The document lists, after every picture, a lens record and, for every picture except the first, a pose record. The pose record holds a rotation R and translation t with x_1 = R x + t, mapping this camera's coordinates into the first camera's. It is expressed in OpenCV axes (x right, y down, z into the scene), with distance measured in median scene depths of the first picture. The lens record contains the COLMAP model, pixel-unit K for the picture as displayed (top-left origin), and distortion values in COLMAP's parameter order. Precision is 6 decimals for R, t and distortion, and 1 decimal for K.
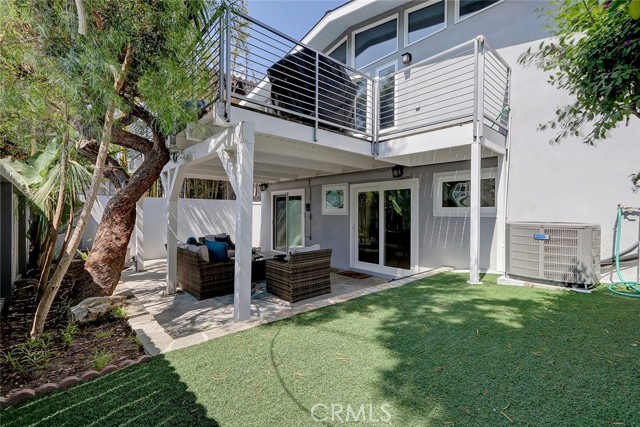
lens RADIAL K [[298.4, 0, 320.4], [0, 298.4, 214.7], [0, 0, 1]] dist [0.011989, -0.000250]
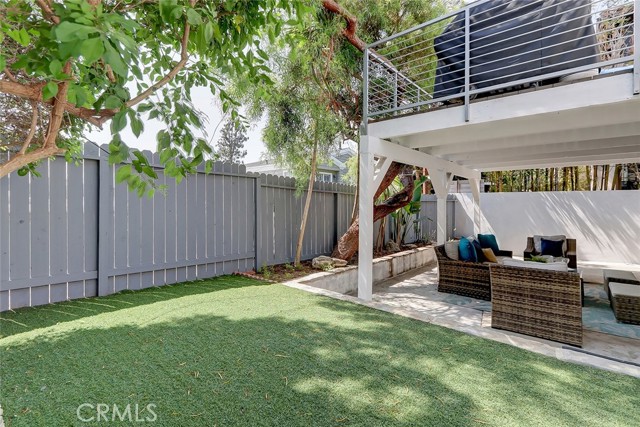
lens RADIAL K [[298.4, 0, 320.1], [0, 298.4, 207.6], [0, 0, 1]] dist [0.011989, -0.000250]
pose [[0.118882, 0.004404, -0.992899, 0.824346], [-0.009186, 0.999952, 0.003335, -0.021113], [0.992866, 0.008724, 0.118917, 0.598656]]
